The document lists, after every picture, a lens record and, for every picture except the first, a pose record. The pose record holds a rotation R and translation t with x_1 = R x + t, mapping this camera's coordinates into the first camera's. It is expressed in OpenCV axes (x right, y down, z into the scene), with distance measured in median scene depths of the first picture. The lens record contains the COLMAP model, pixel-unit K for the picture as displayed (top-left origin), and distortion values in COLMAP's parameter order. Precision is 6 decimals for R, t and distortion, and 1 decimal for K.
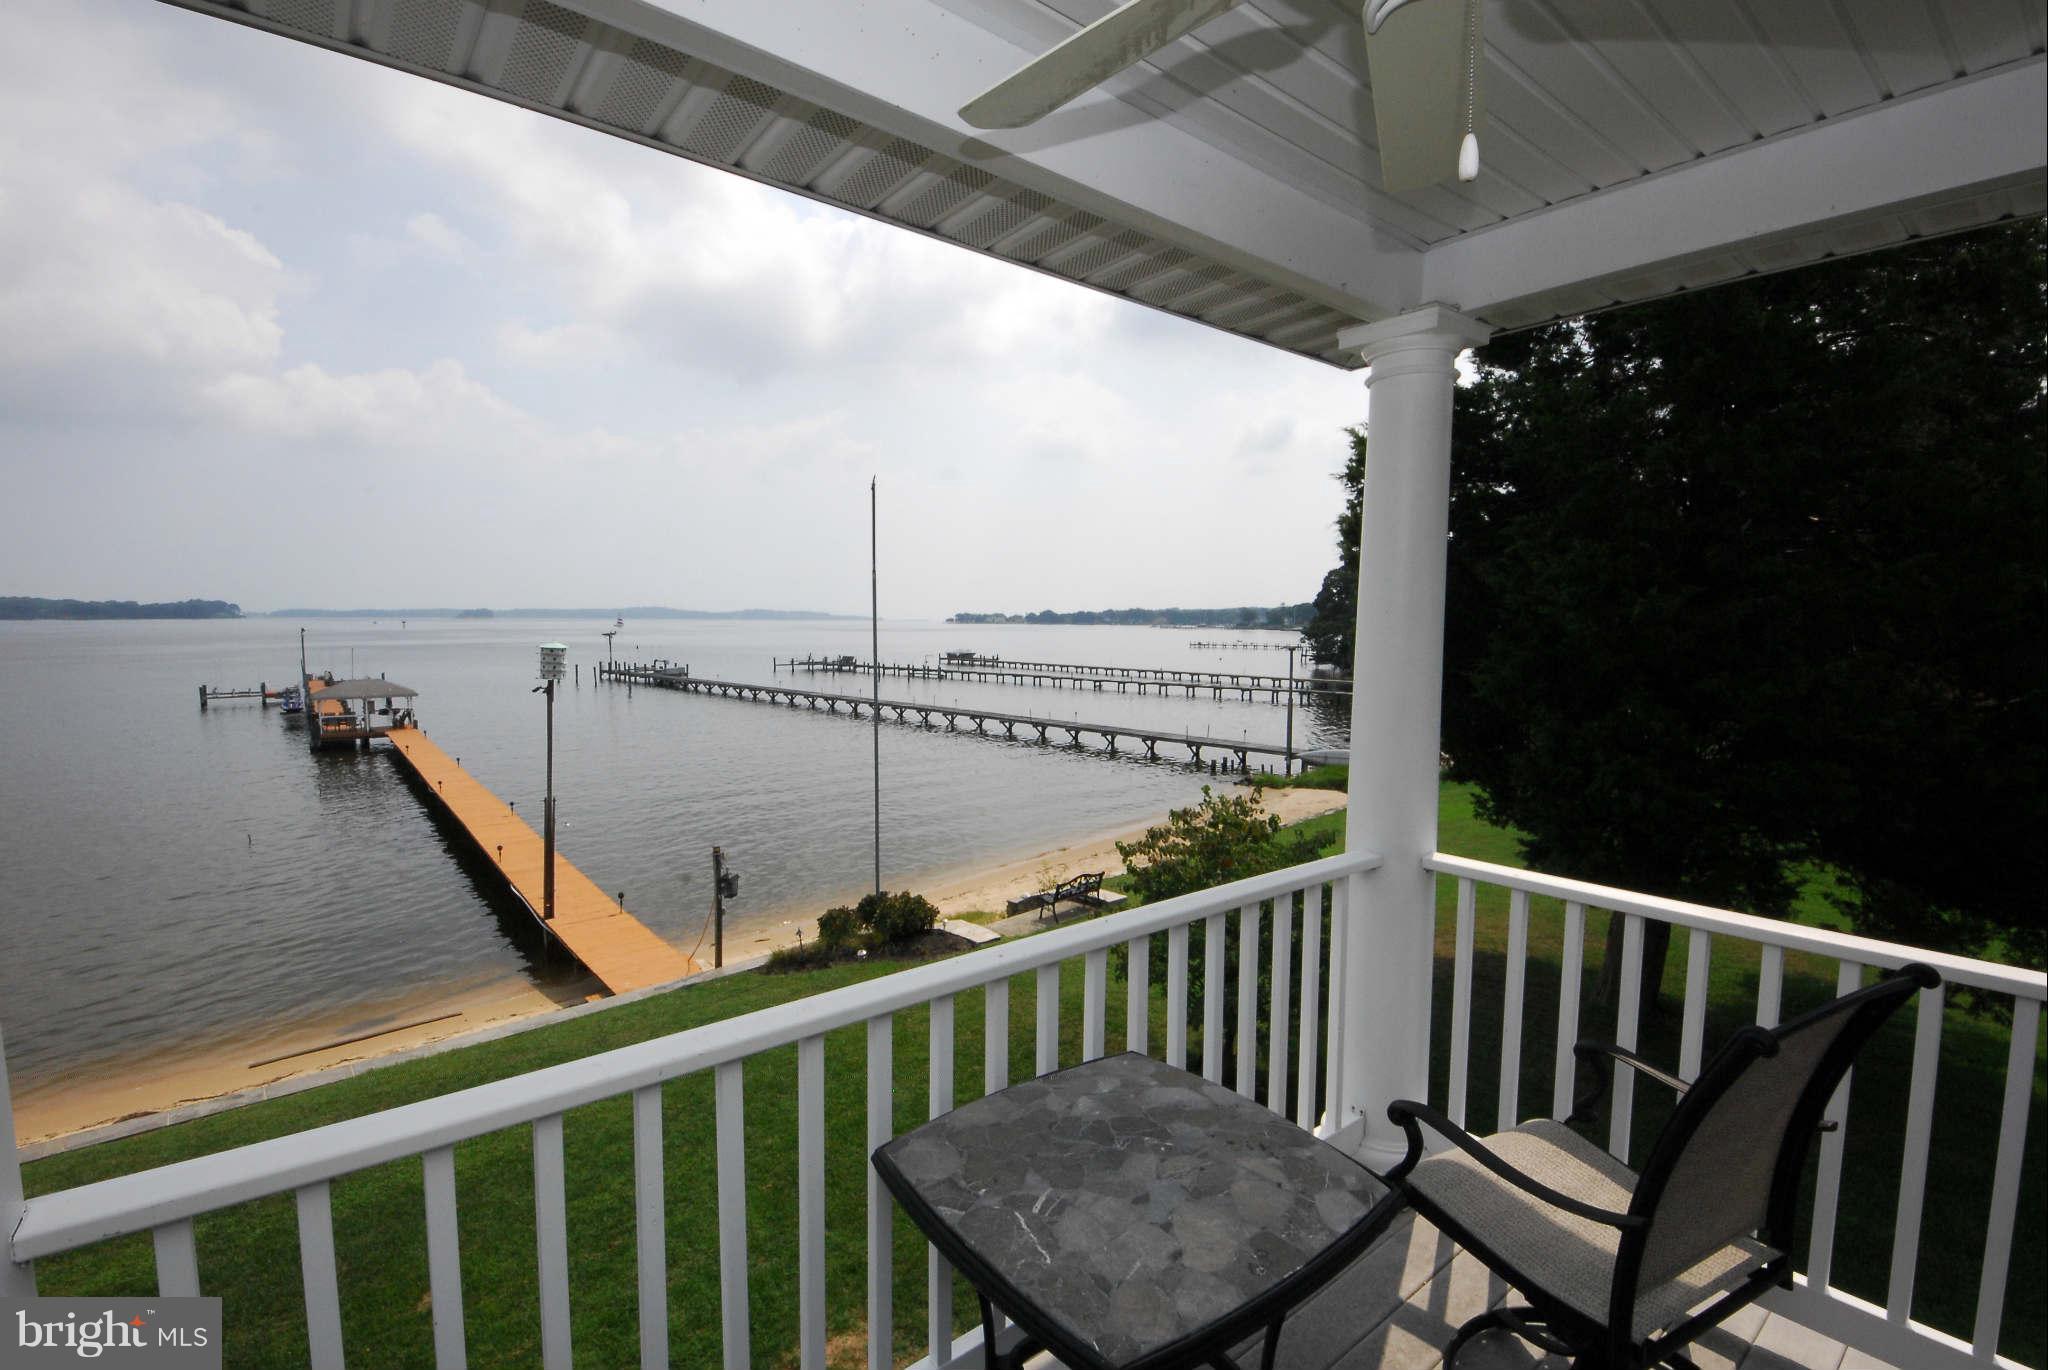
lens RADIAL K [[902.2, 0, 1024.0], [0, 902.2, 685.0], [0, 0, 1]] dist [0.002064, -0.019695]
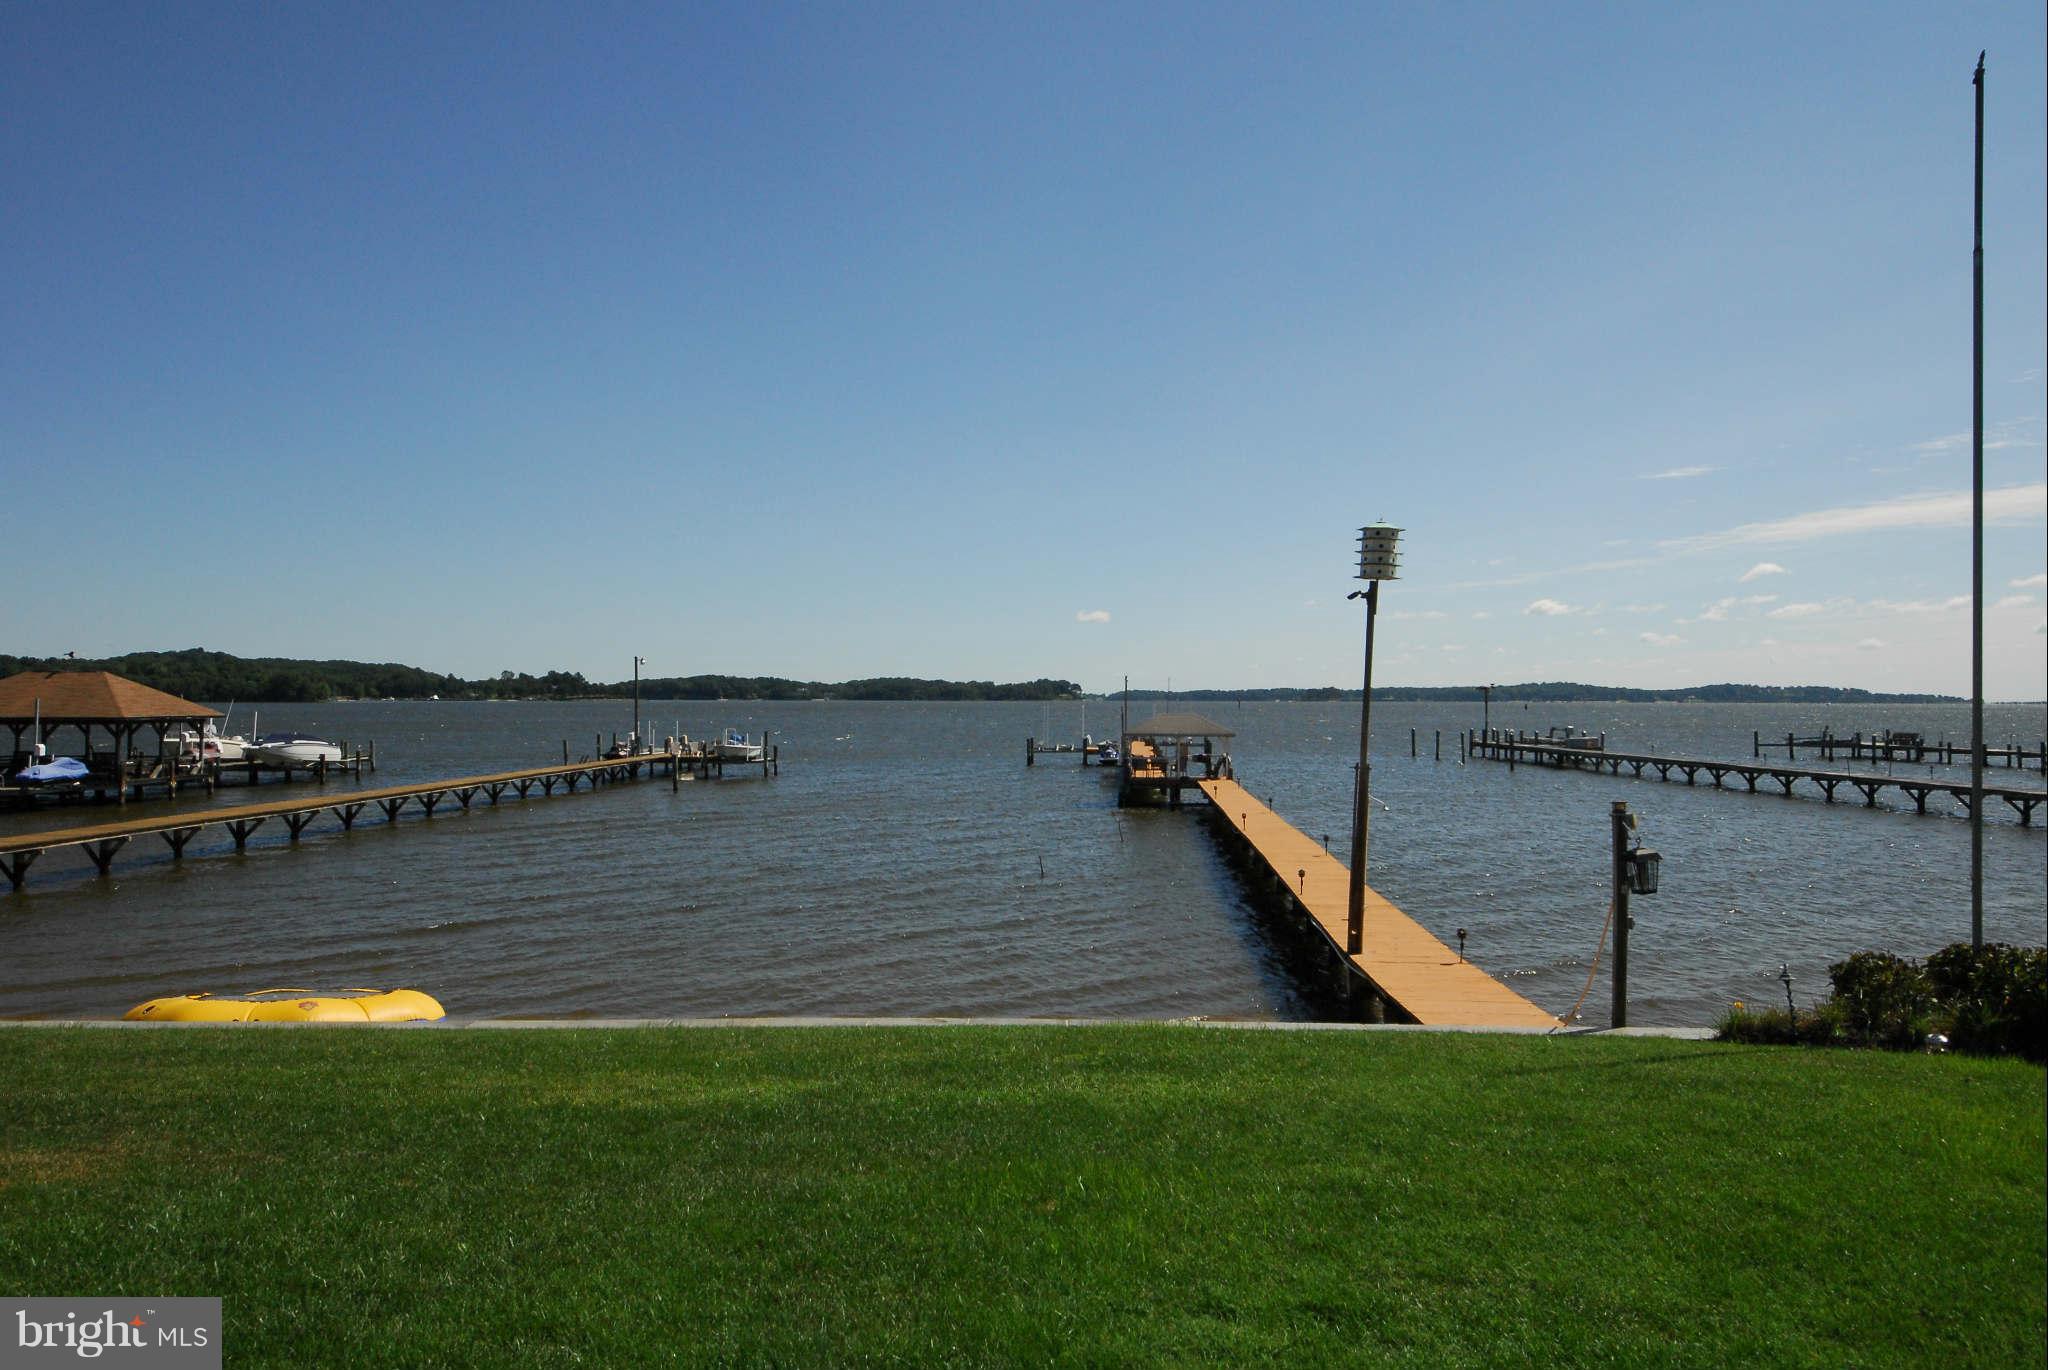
lens RADIAL K [[1332.3, 0, 1014.7], [0, 1332.3, 700.9], [0, 0, 1]] dist [0.039444, -0.031850]
pose [[0.713570, -0.003251, -0.700577, -0.011181], [-0.071419, 0.994442, -0.077358, 0.082343], [0.696935, 0.105235, 0.709371, 0.058950]]
